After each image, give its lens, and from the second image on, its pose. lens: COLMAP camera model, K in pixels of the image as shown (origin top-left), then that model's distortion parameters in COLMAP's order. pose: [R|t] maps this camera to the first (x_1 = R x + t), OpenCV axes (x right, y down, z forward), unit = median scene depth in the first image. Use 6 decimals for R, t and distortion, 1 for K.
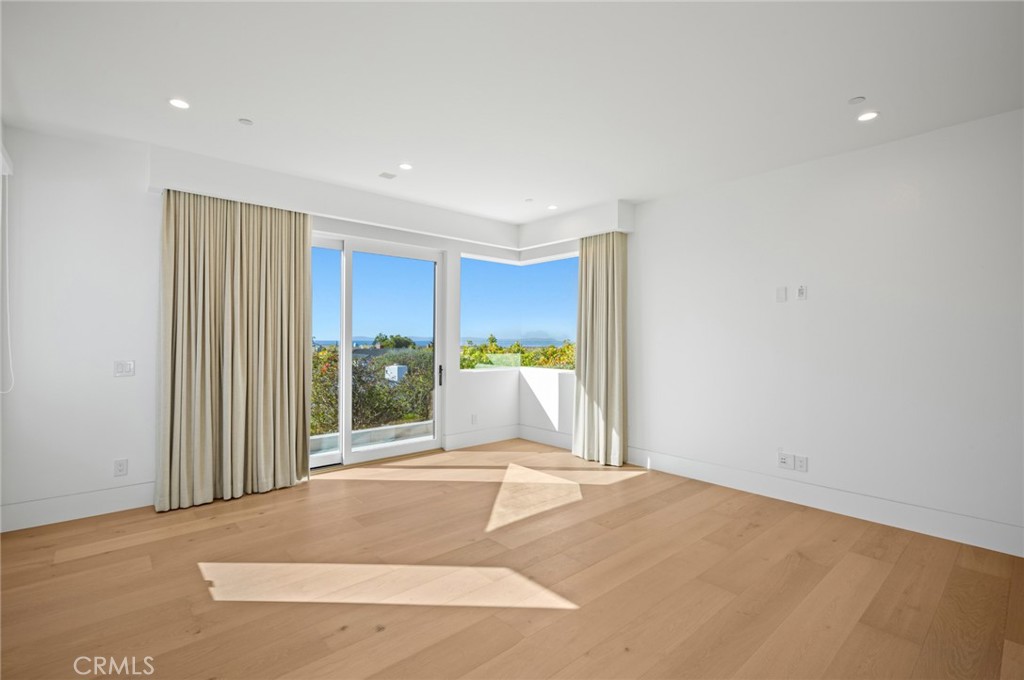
lens RADIAL K [[467.2, 0, 511.2], [0, 467.2, 331.8], [0, 0, 1]] dist [-0.000780, -0.000119]
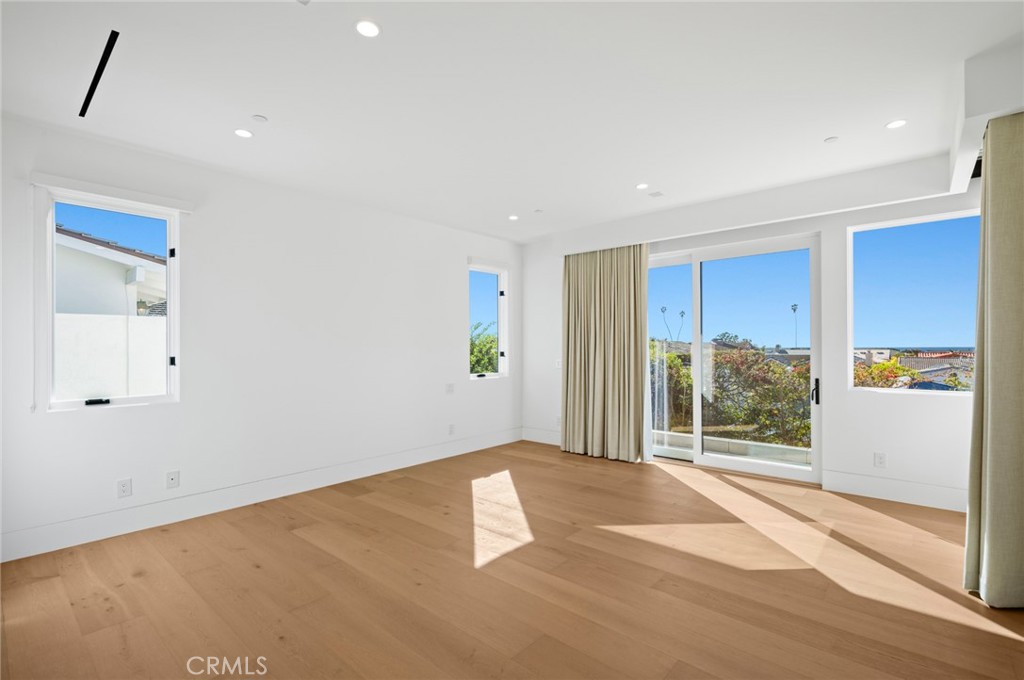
lens RADIAL K [[467.4, 0, 516.2], [0, 467.4, 350.2], [0, 0, 1]] dist [-0.001098, -0.000152]
pose [[0.129242, 0.000213, -0.991613, 0.757980], [0.021401, 0.999766, 0.003004, 0.013820], [0.991382, -0.021610, 0.129207, 0.536083]]
